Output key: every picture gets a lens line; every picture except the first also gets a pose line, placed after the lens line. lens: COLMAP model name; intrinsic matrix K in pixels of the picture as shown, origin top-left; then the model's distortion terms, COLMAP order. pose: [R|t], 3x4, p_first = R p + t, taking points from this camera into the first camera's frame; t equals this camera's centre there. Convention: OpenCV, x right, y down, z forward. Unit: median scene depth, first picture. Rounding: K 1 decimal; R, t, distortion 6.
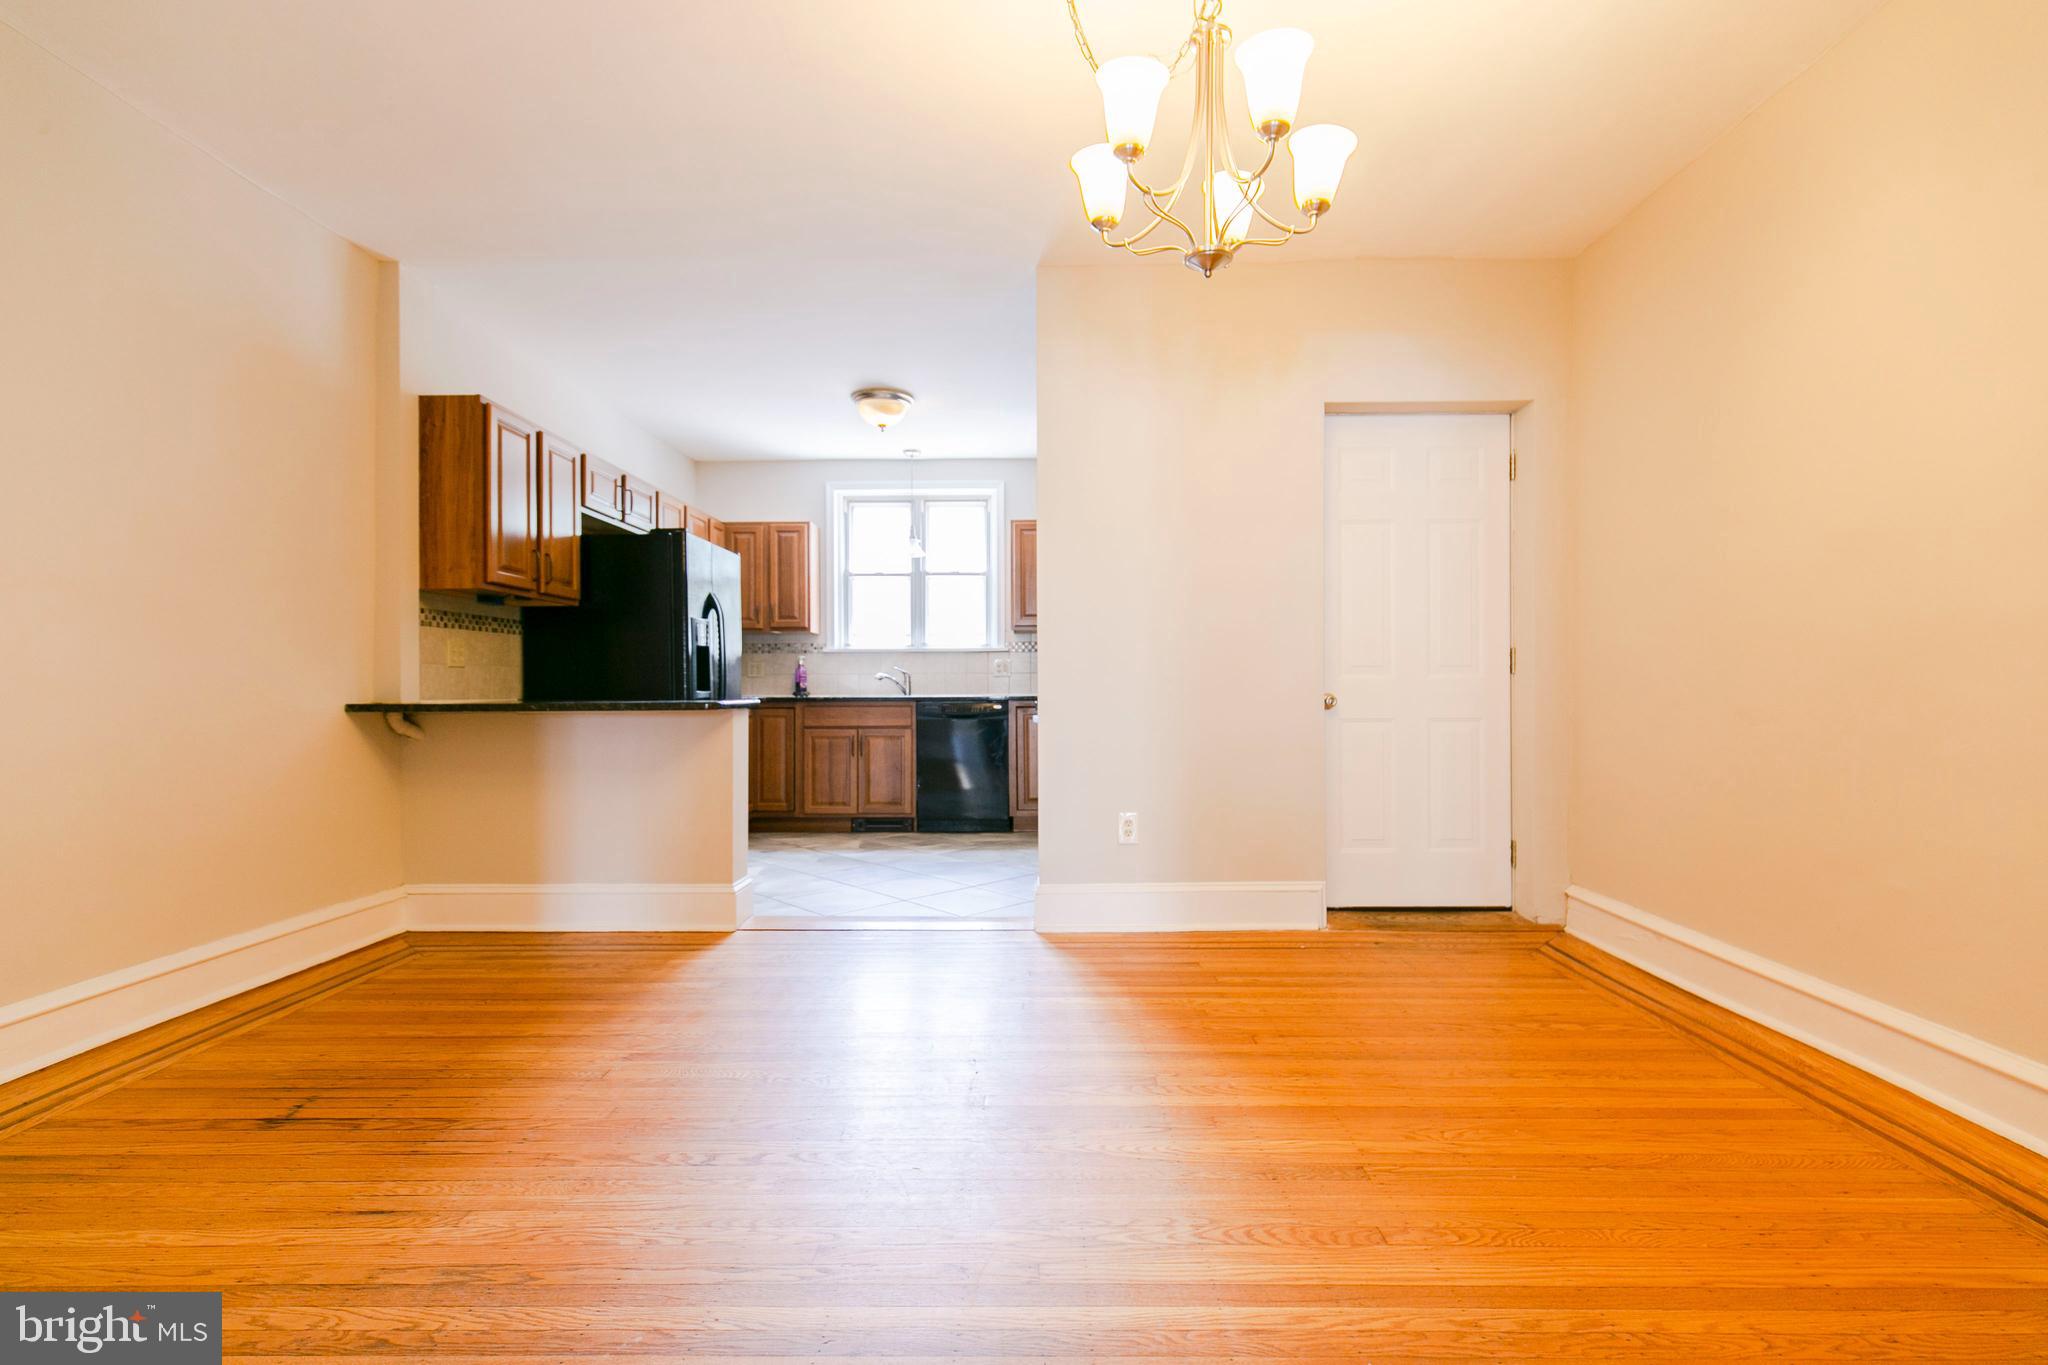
lens RADIAL K [[926.4, 0, 1034.8], [0, 926.4, 687.4], [0, 0, 1]] dist [0.000077, 0.000481]
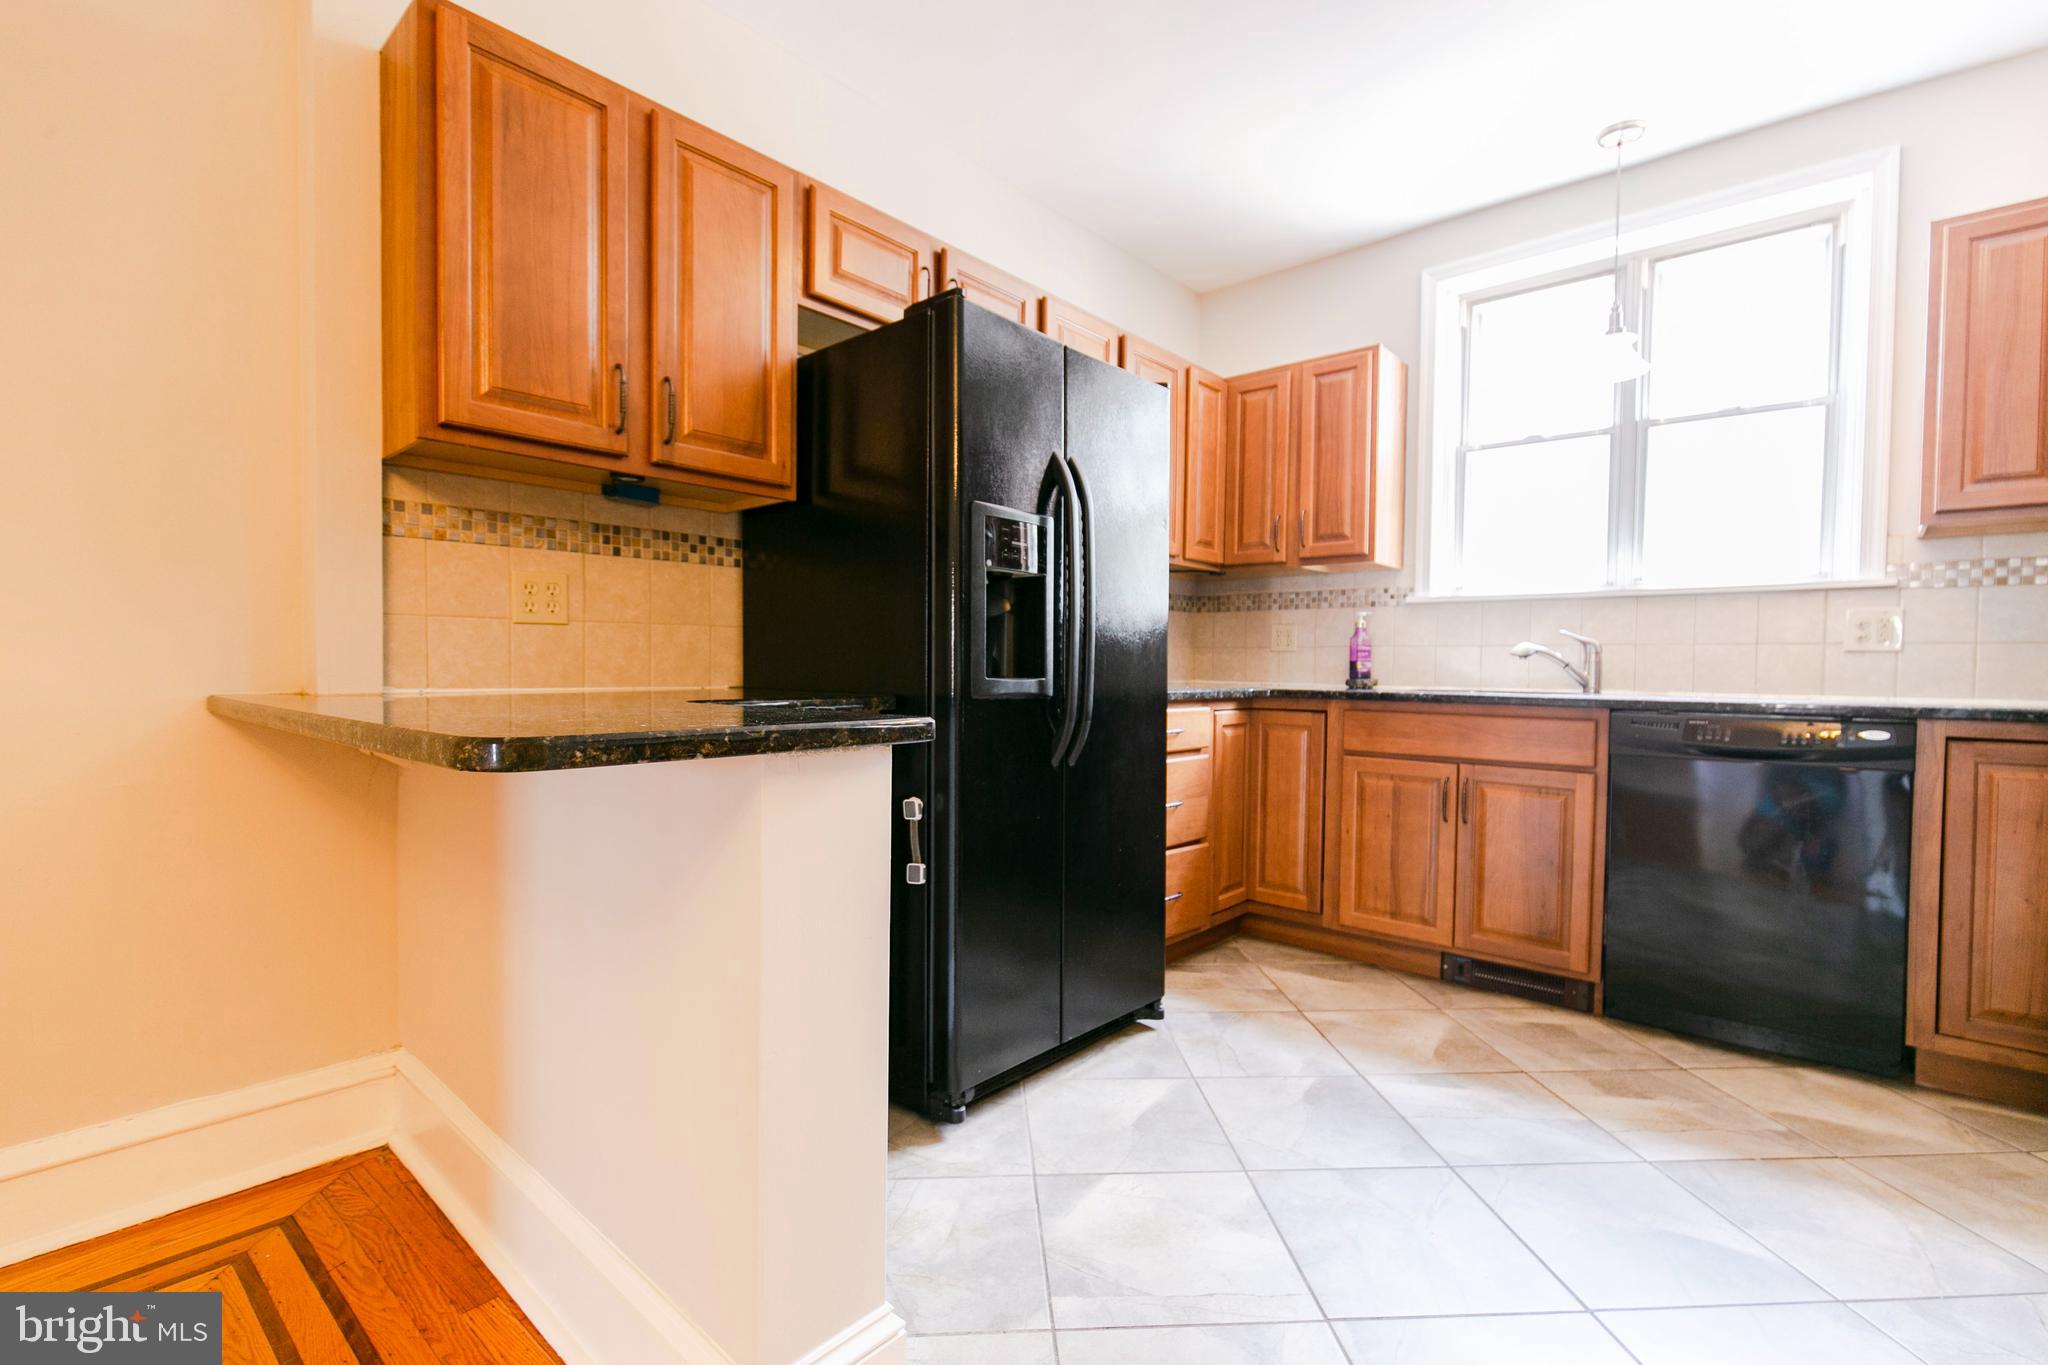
lens RADIAL K [[917.0, 0, 1026.1], [0, 917.0, 690.9], [0, 0, 1]] dist [-0.000186, 0.000323]
pose [[0.759186, 0.032956, -0.650039, -0.059745], [-0.014052, 0.999314, 0.034252, -0.004170], [0.650722, -0.016869, 0.759129, 0.516097]]
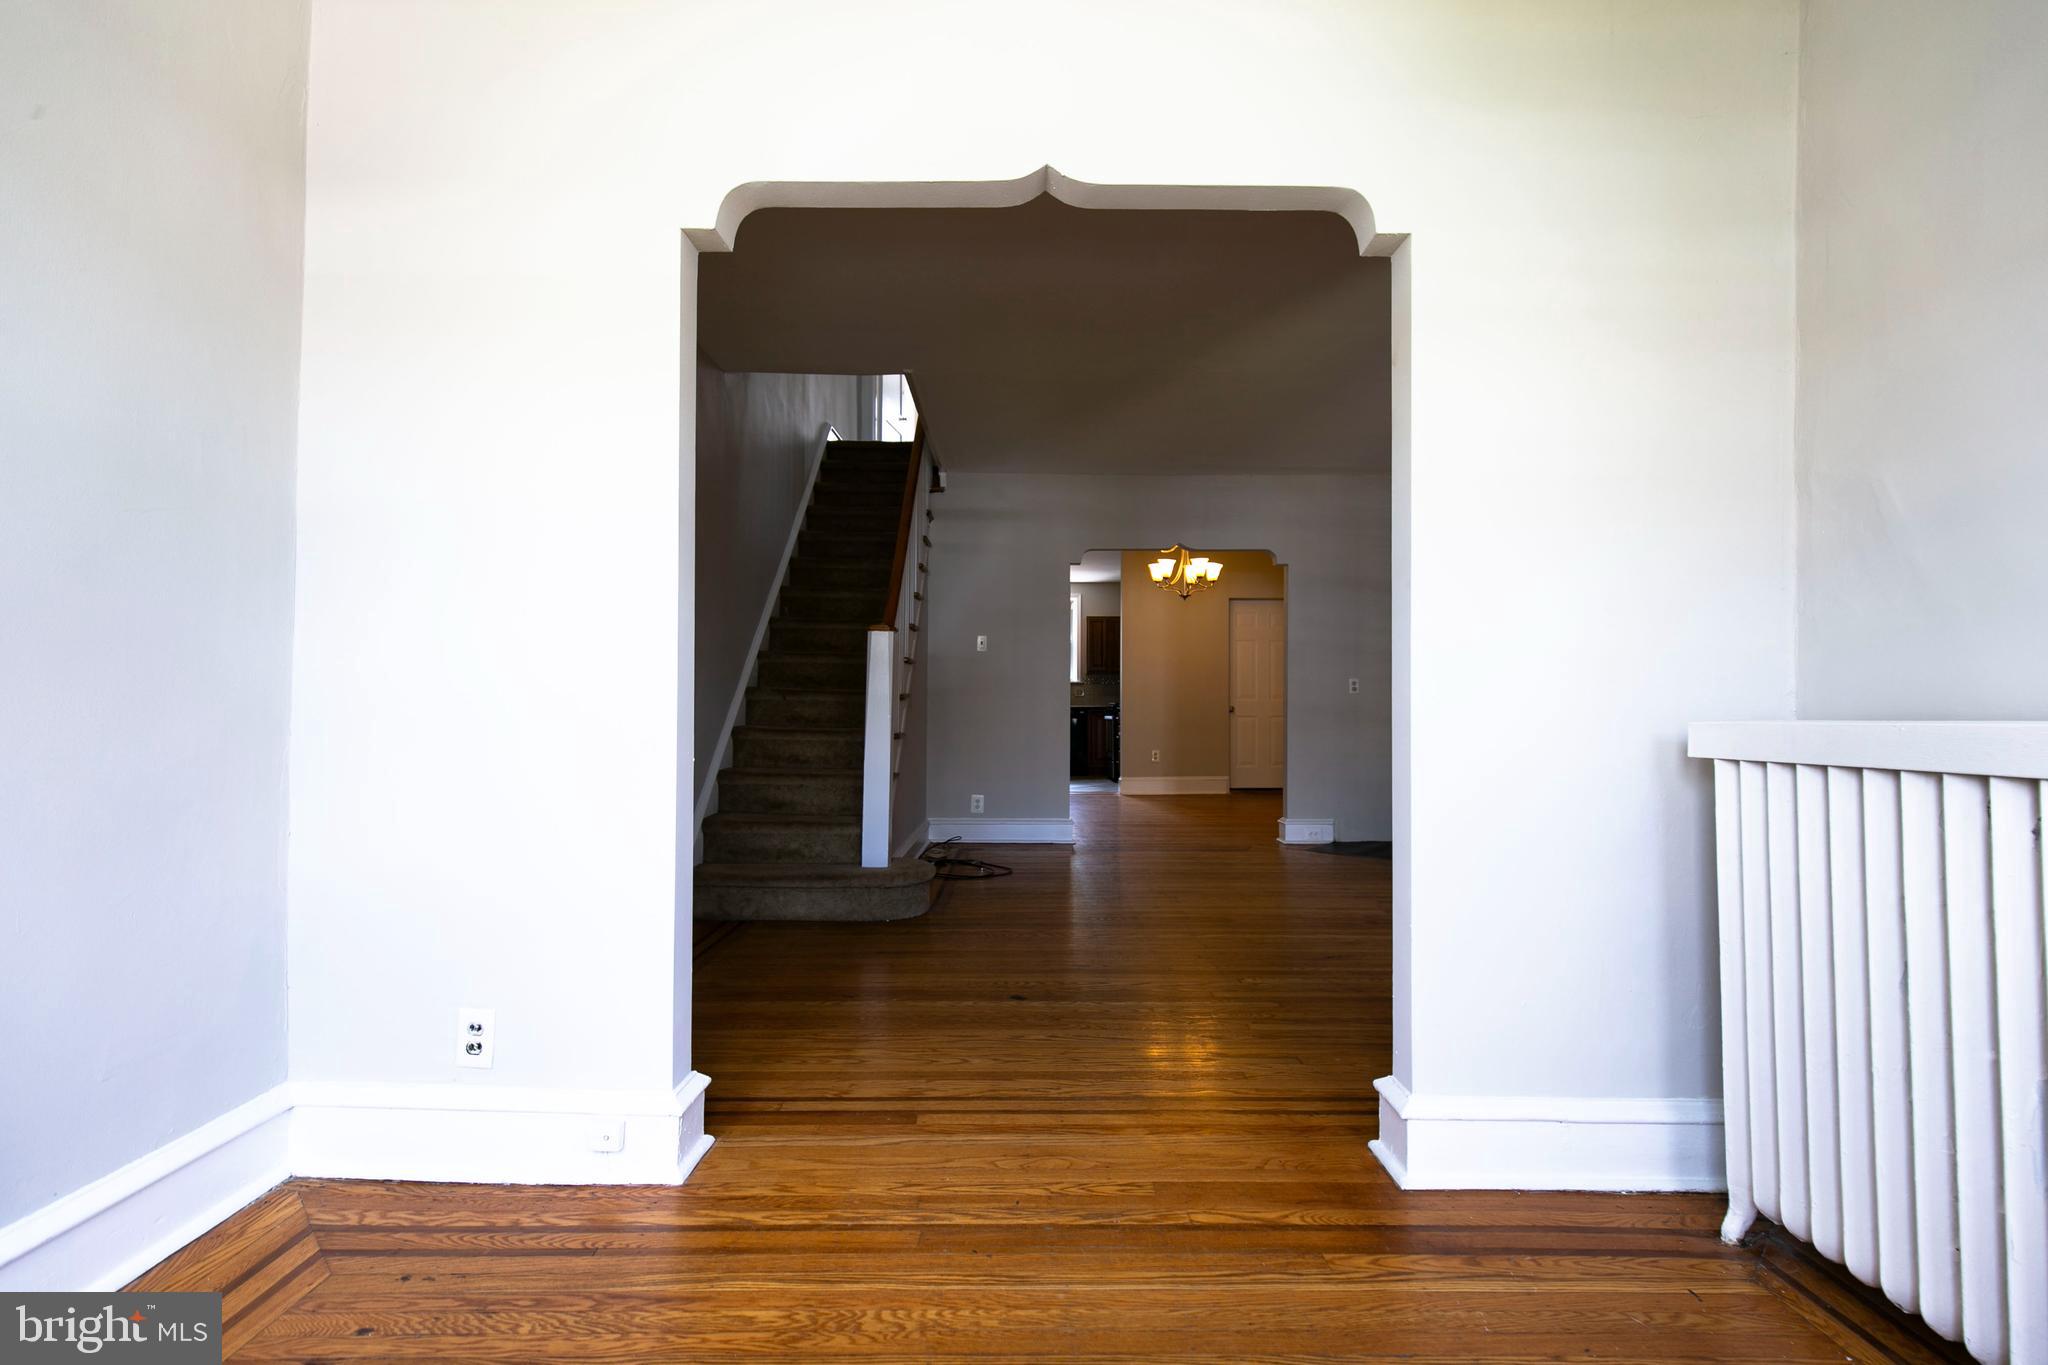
lens RADIAL K [[926.4, 0, 1034.8], [0, 926.4, 687.4], [0, 0, 1]] dist [0.000077, 0.000481]
pose [[0.999706, 0.008098, 0.022867, -0.181432], [-0.007821, 0.999896, -0.012144, -0.007208], [-0.022963, 0.011962, 0.999665, -0.989101]]
